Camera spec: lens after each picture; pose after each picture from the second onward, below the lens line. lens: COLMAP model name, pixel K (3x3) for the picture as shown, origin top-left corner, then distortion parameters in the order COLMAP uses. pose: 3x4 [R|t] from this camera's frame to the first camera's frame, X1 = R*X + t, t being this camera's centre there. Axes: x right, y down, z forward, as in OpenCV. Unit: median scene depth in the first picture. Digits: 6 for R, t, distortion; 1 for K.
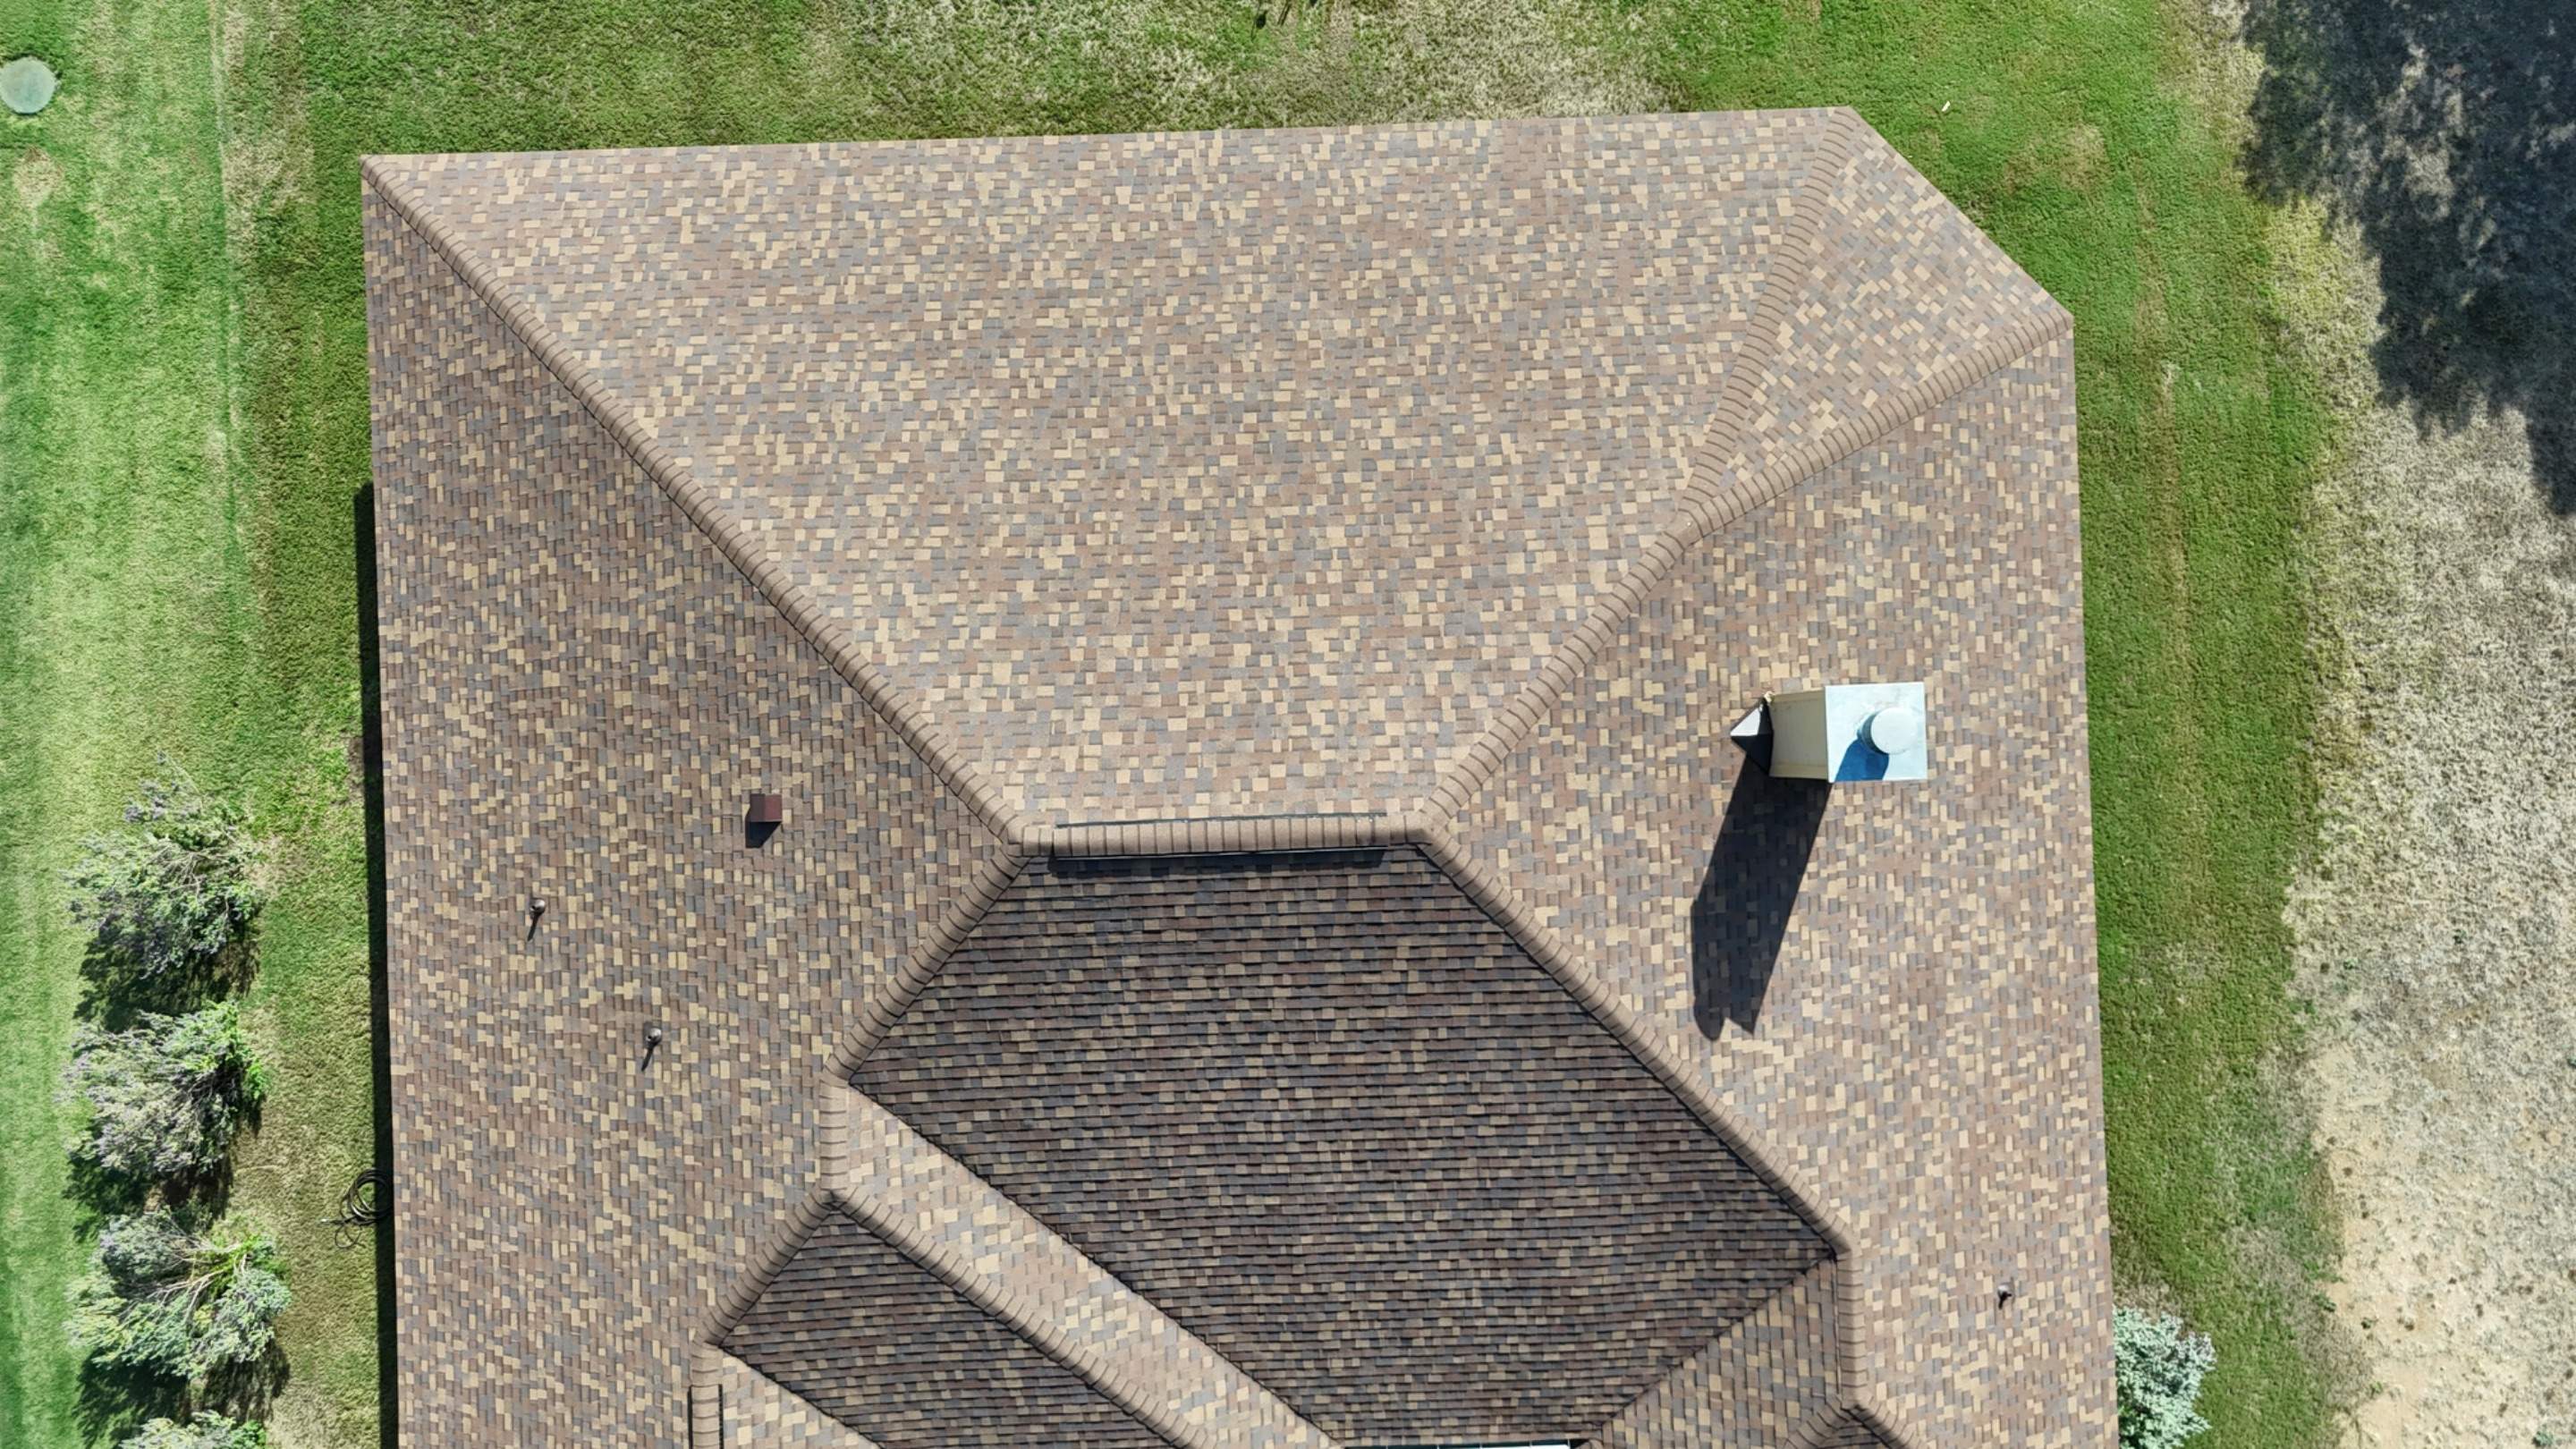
lens RADIAL K [[1903.4, 0, 1280.2], [0, 1903.4, 734.5], [0, 0, 1]] dist [0.084649, -0.098258]
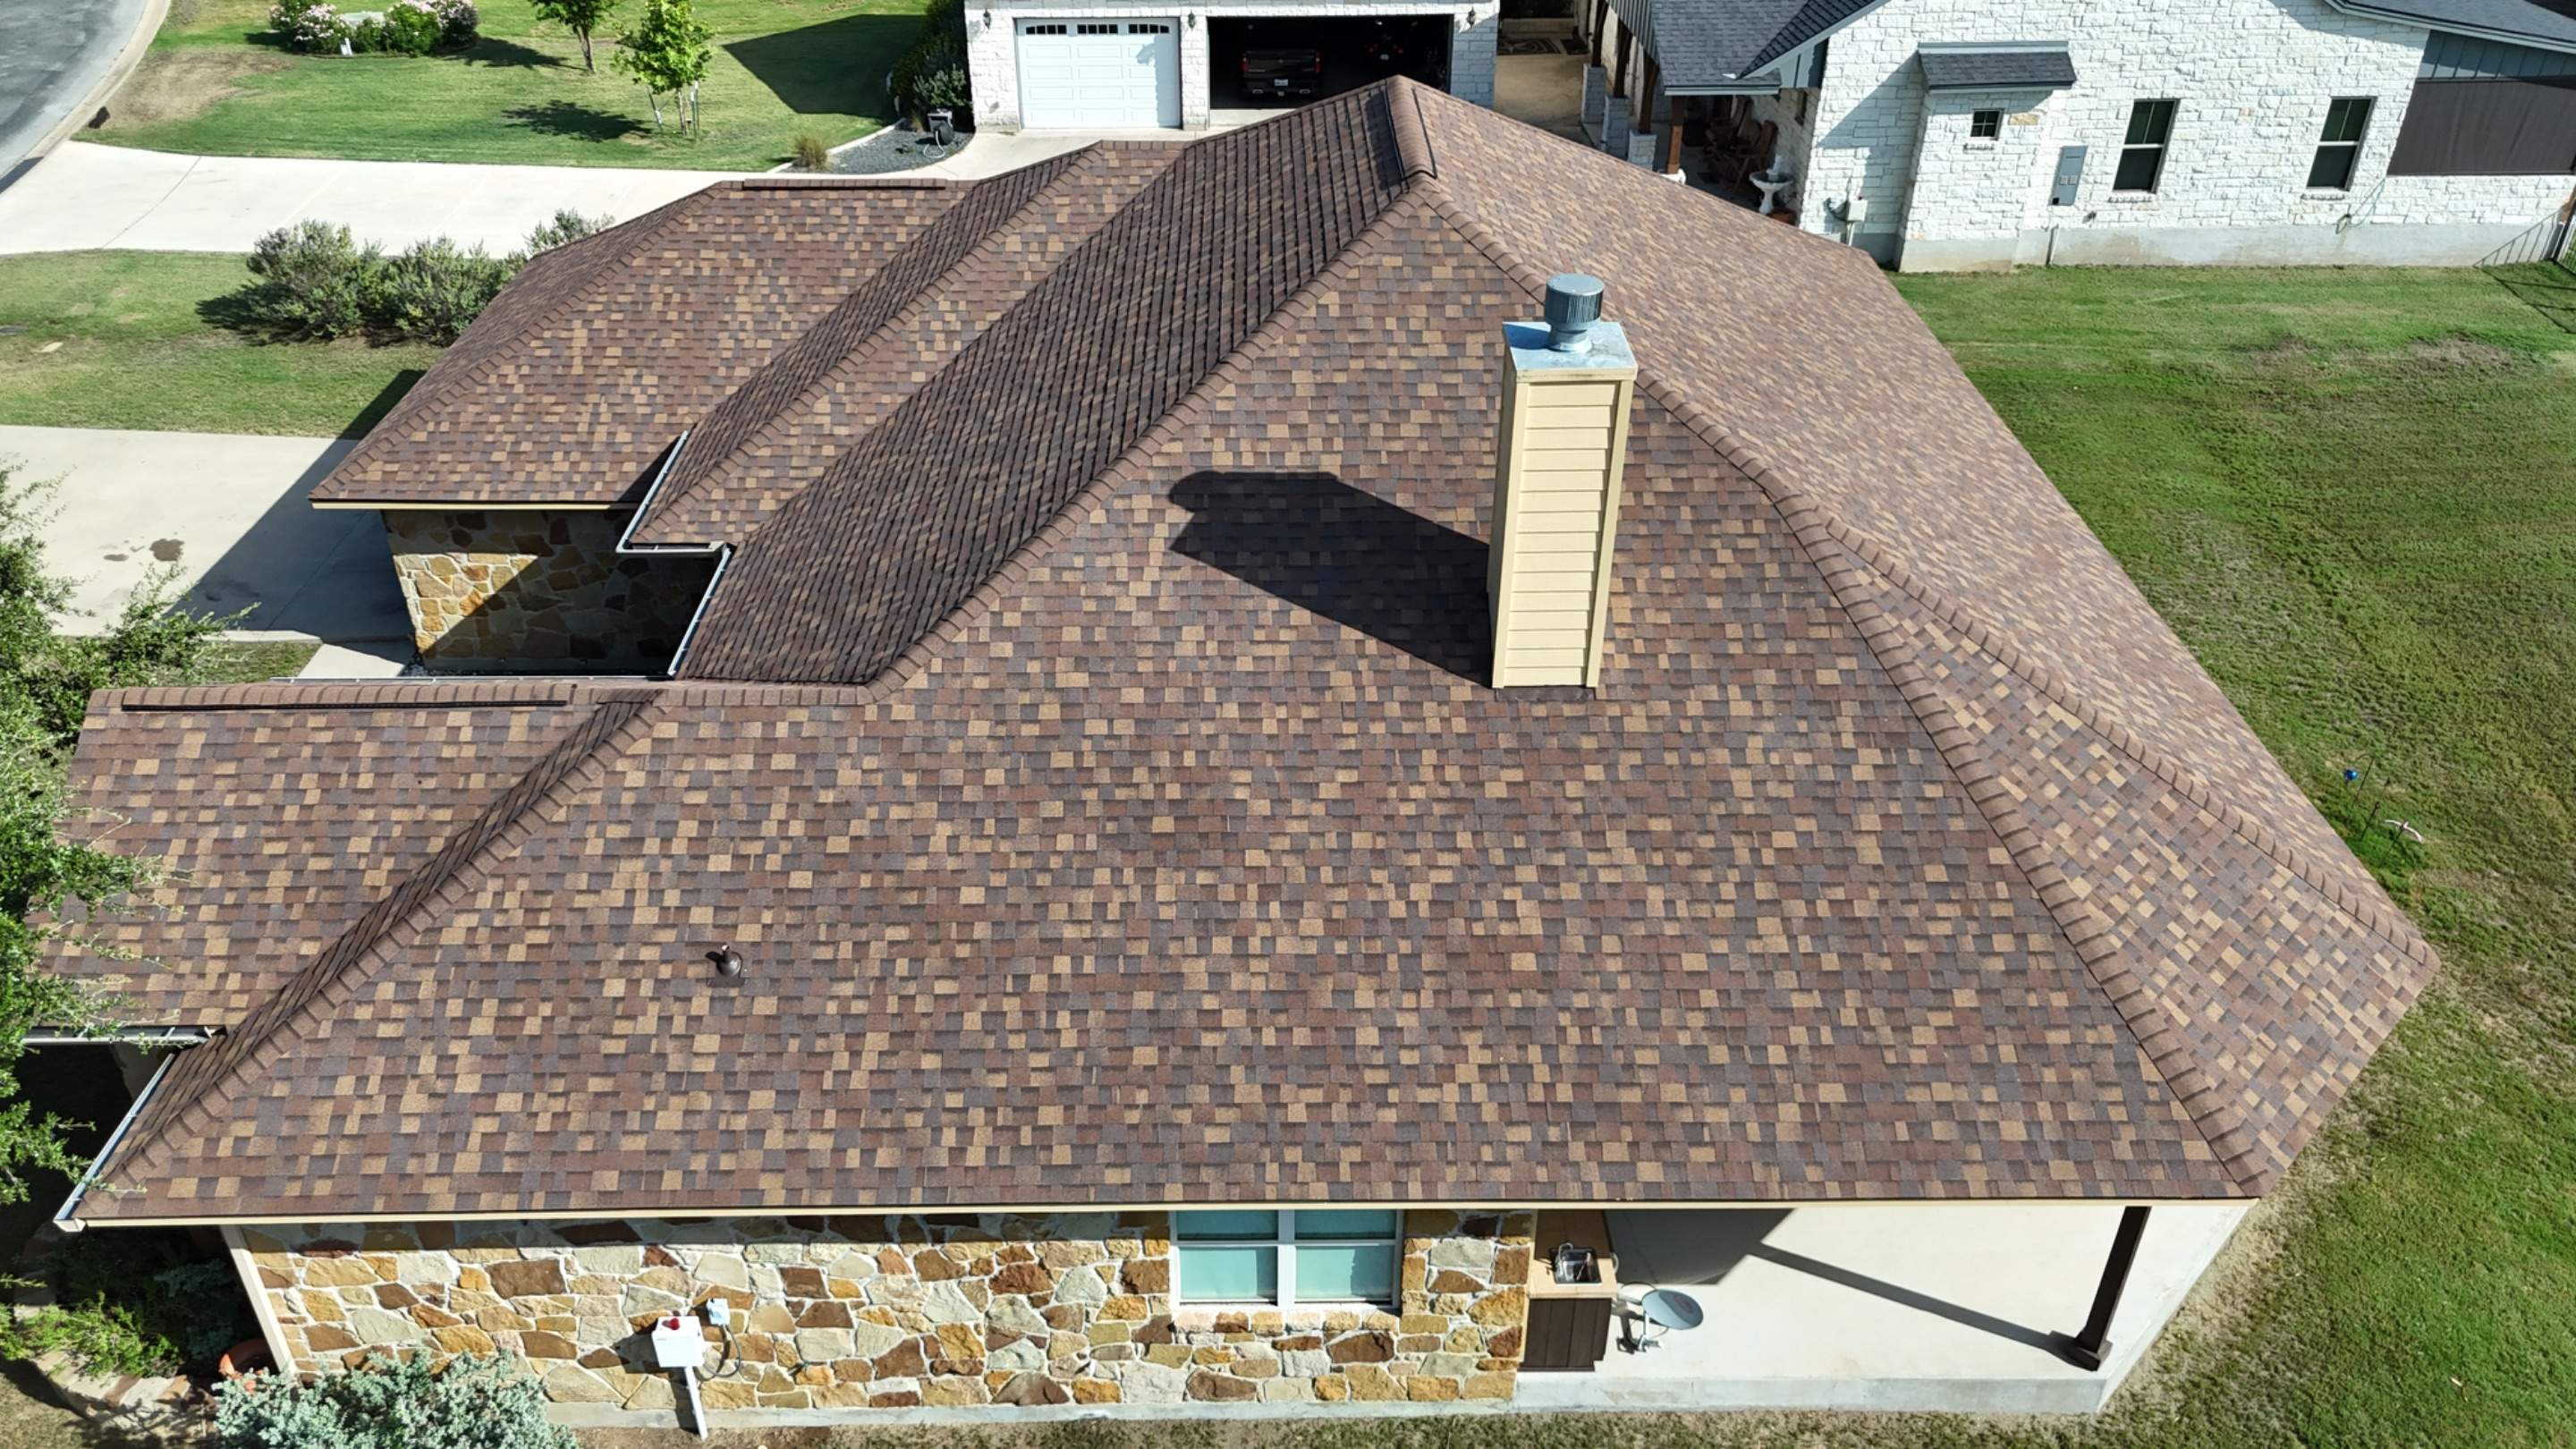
lens RADIAL K [[1900.2, 0, 1280.8], [0, 1900.2, 739.3], [0, 0, 1]] dist [0.077533, -0.082815]
pose [[-0.019845, 0.552738, -0.833119, 0.942370], [-0.999781, -0.005440, 0.020206, 0.090470], [0.006636, 0.833337, 0.552725, 0.606995]]
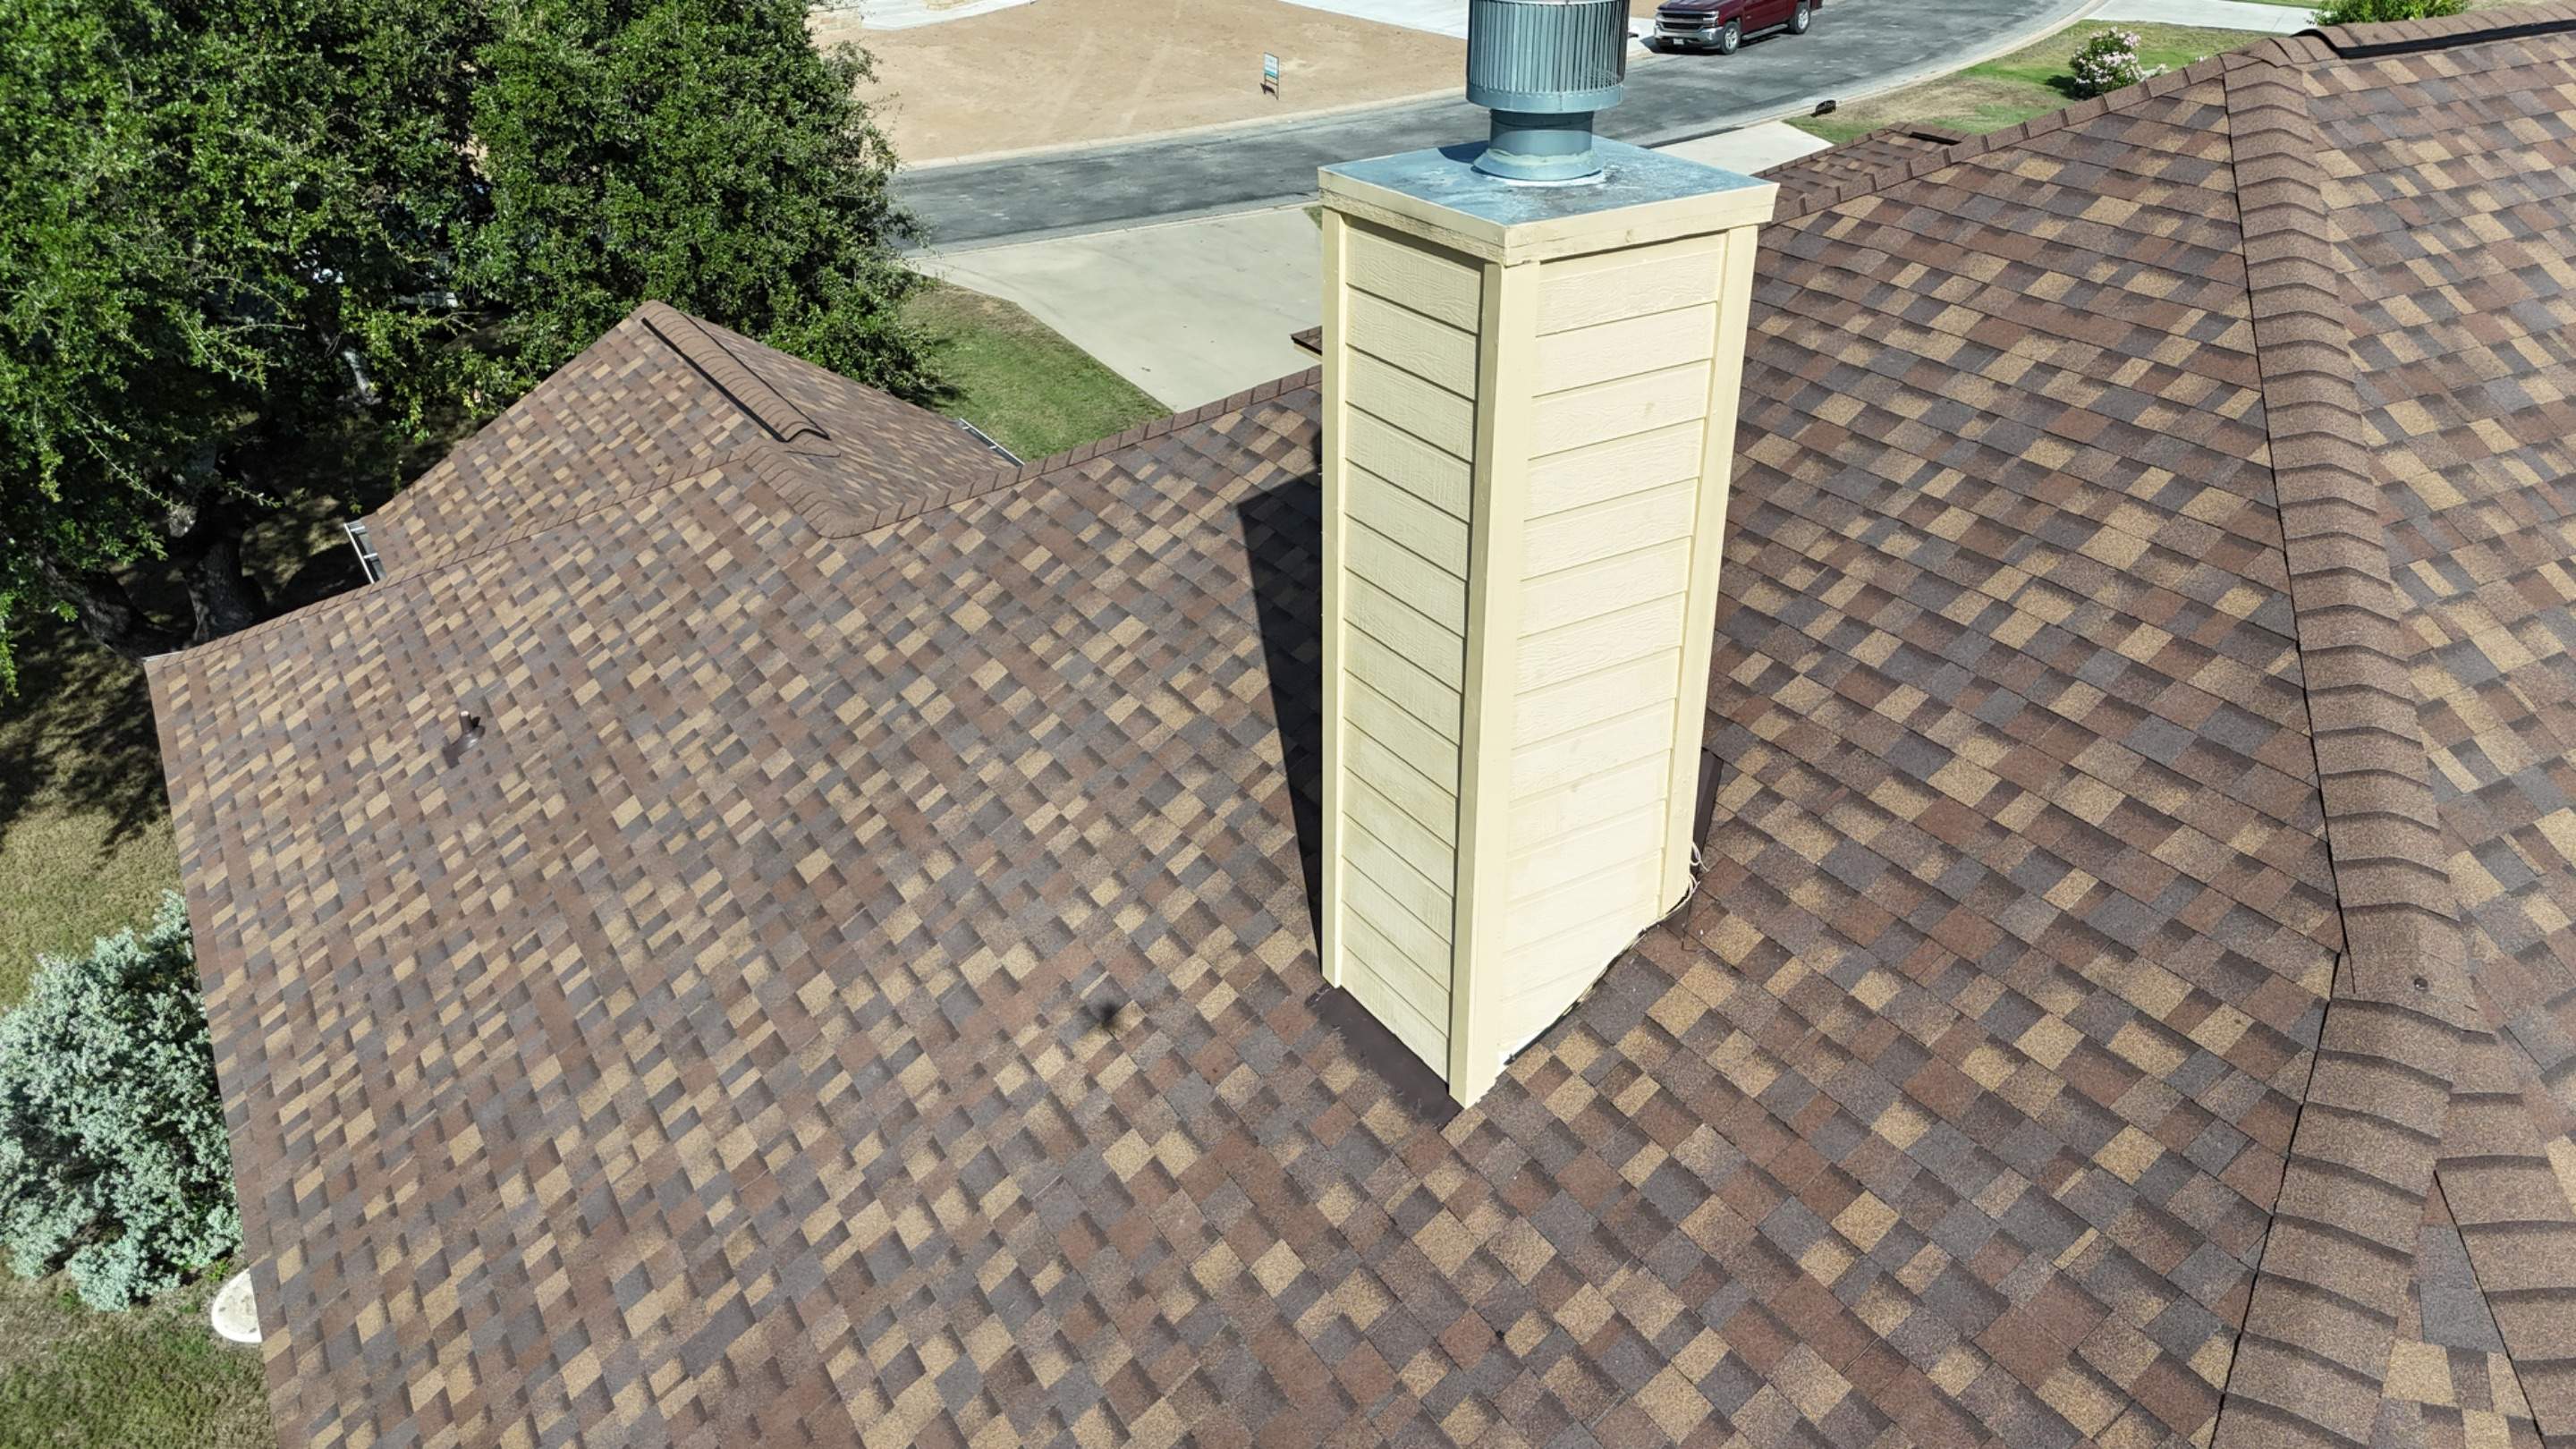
lens RADIAL K [[1900.2, 0, 1285.3], [0, 1900.2, 732.0], [0, 0, 1]] dist [0.077533, -0.082815]
pose [[-0.875410, 0.231238, -0.424483, 0.428598], [-0.483234, -0.396961, 0.780325, -0.214644], [0.011938, 0.888229, 0.459246, 0.824286]]
